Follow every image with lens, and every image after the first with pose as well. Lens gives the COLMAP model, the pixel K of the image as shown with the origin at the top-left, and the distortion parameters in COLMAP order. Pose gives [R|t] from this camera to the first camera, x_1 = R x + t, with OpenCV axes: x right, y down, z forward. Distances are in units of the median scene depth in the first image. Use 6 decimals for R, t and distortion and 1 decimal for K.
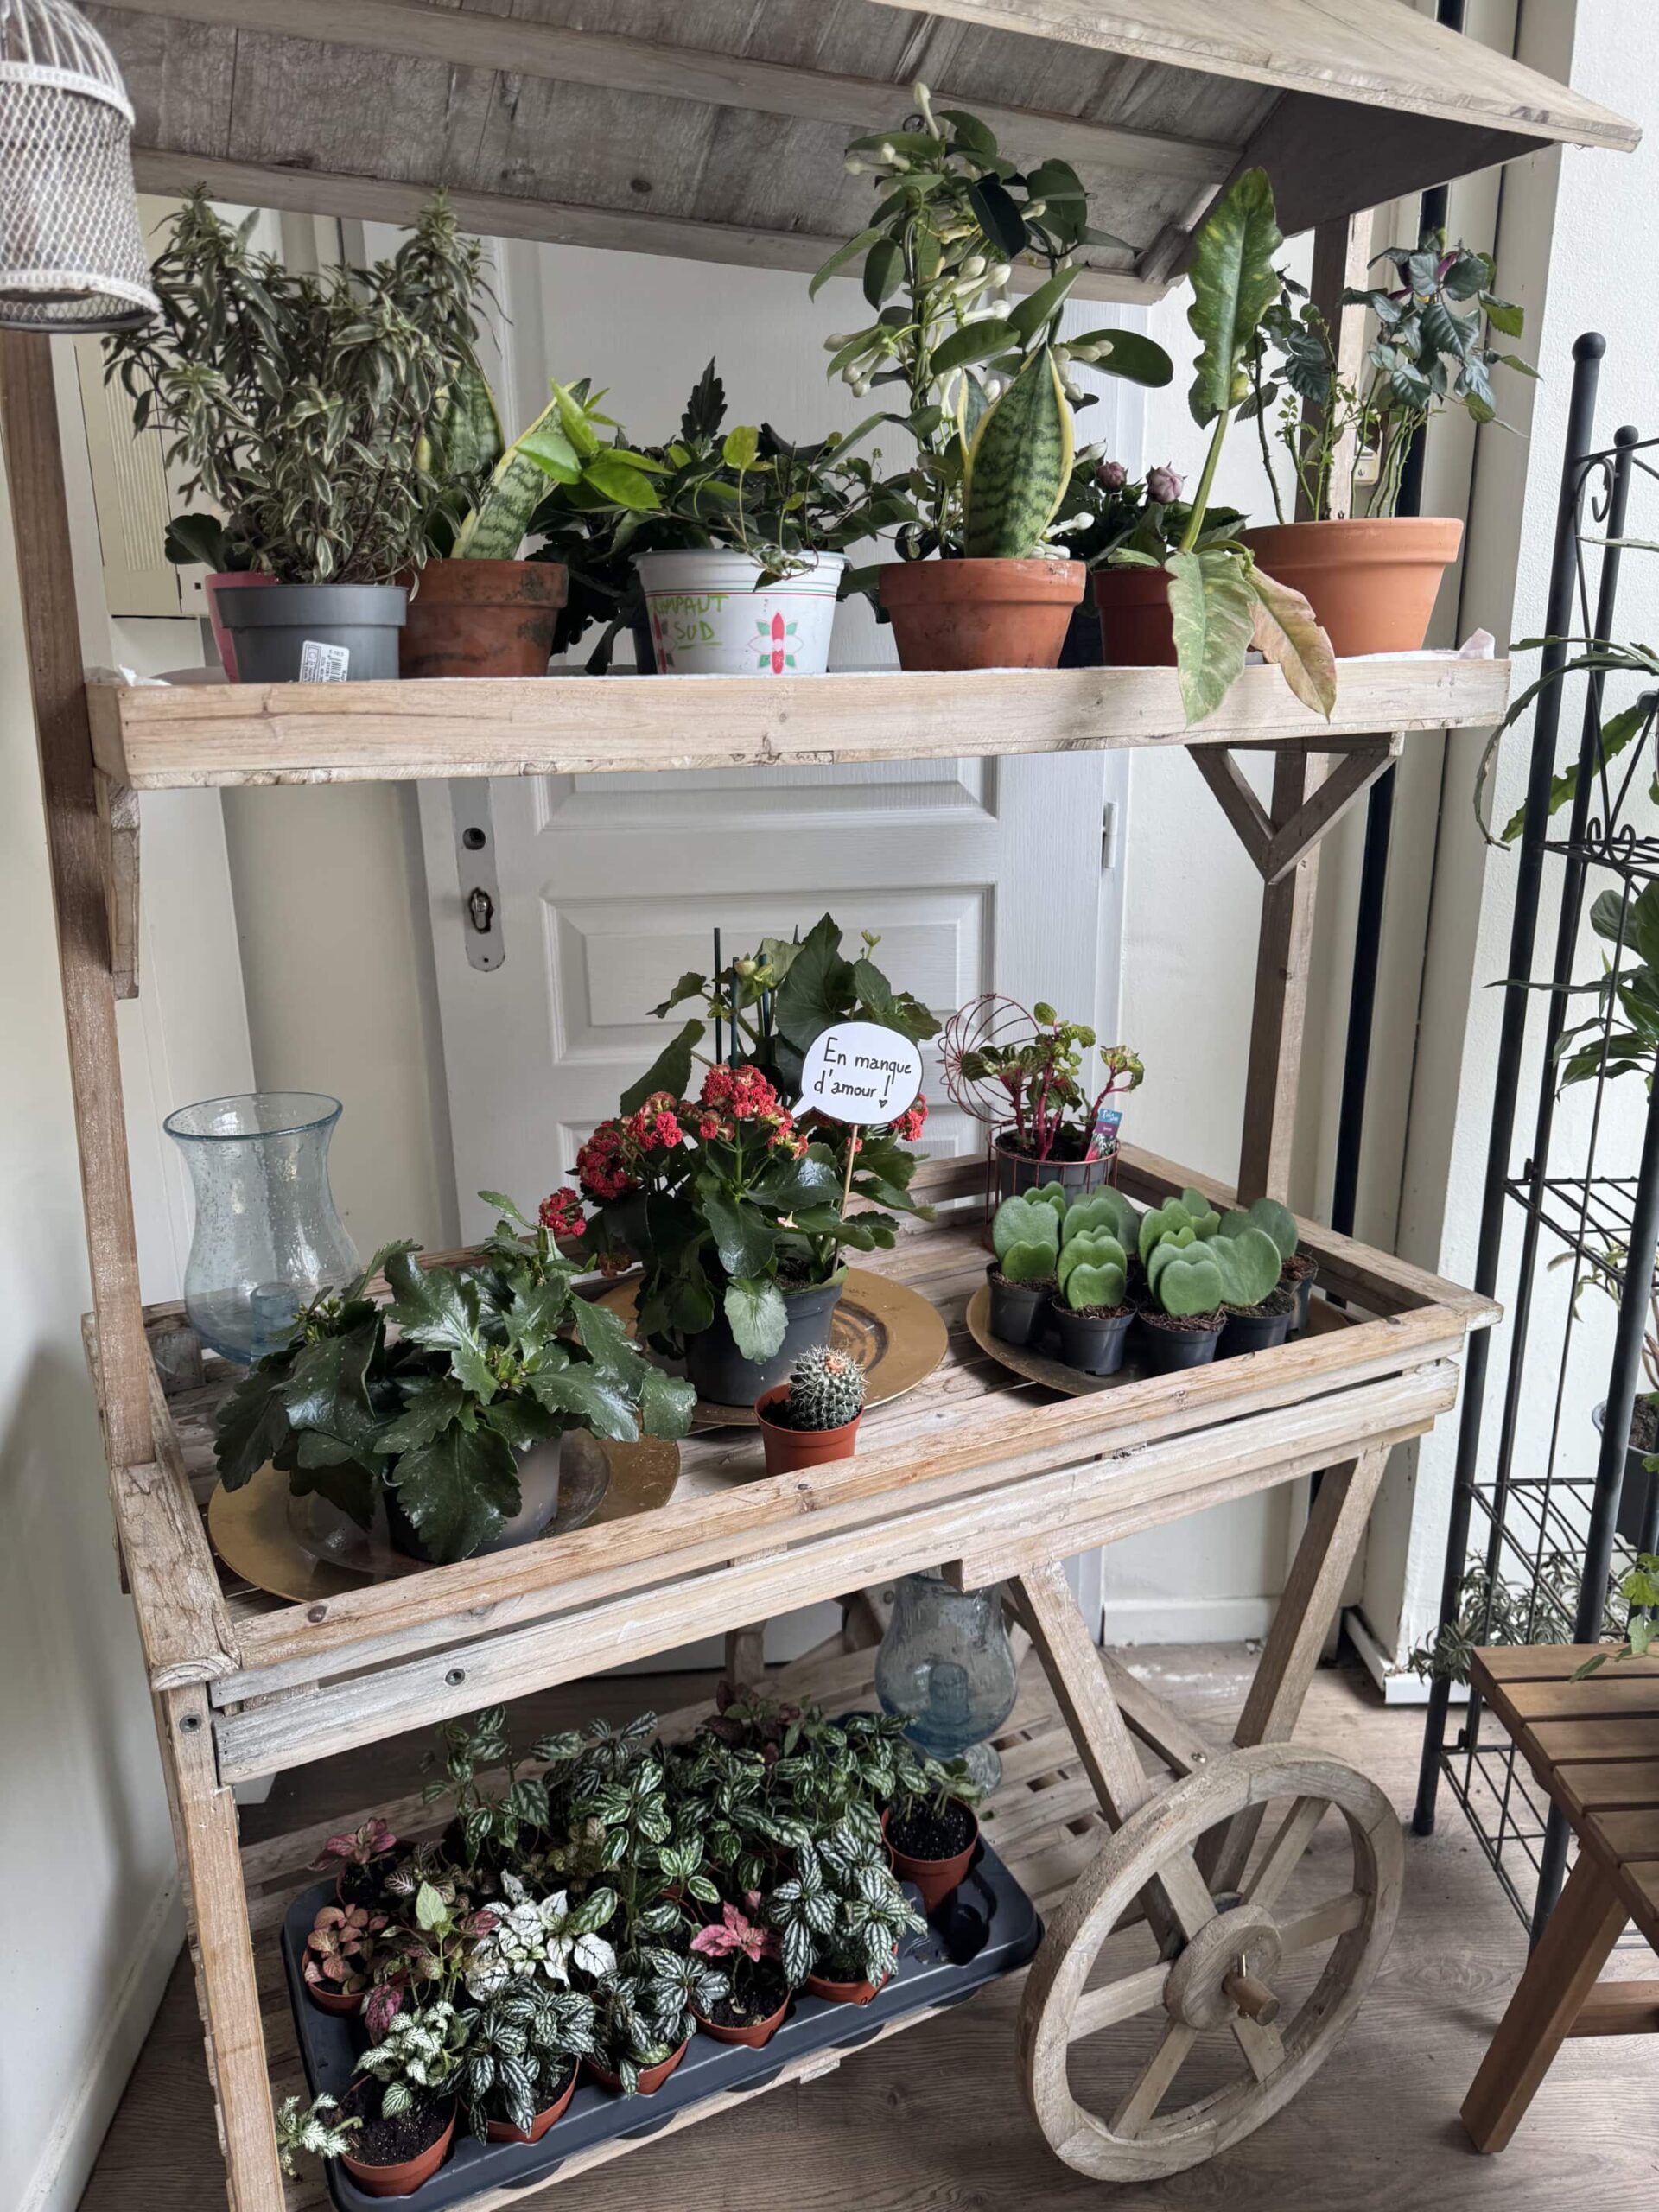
lens RADIAL K [[1572.1, 0, 816.3], [0, 1572.1, 1105.7], [0, 0, 1]] dist [0.030445, -0.001807]
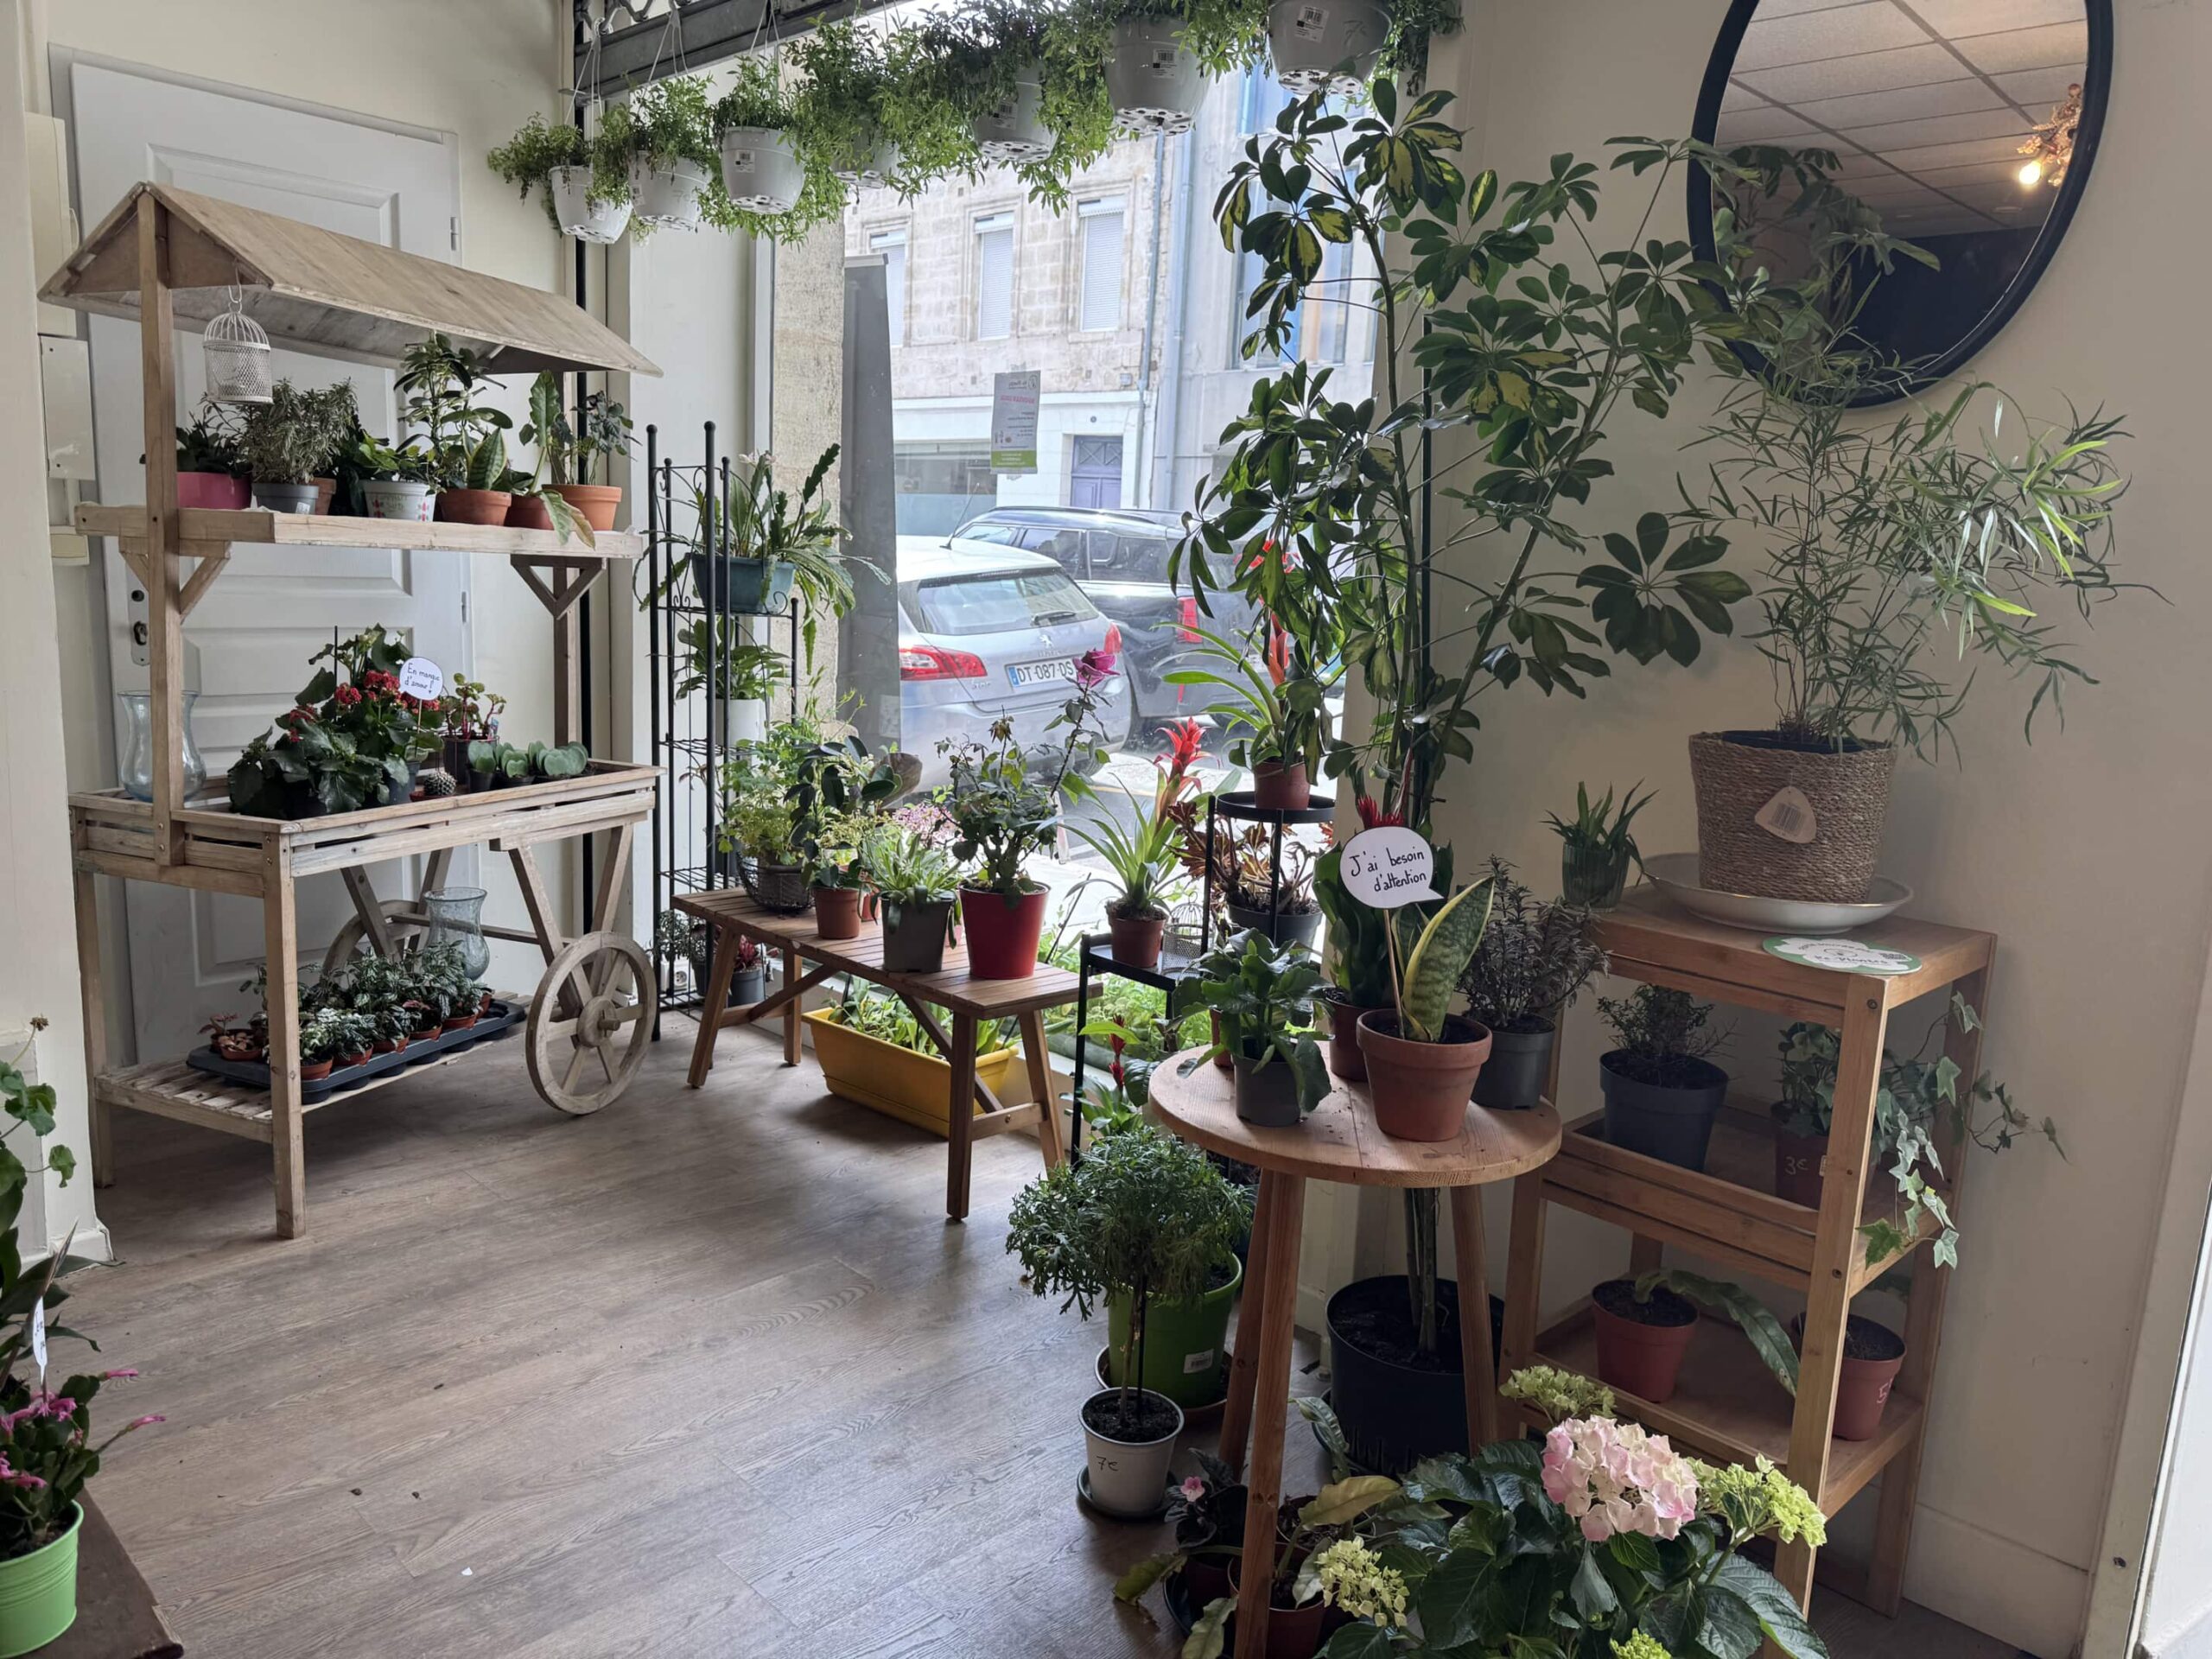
lens RADIAL K [[1572.1, 0, 1104.5], [0, 1572.1, 840.9], [0, 0, 1]] dist [0.030445, -0.001807]
pose [[0.745371, -0.067901, 0.663183, -0.761984], [0.132876, 0.989970, -0.047984, 0.449451], [-0.653273, 0.123887, 0.746918, -1.411708]]
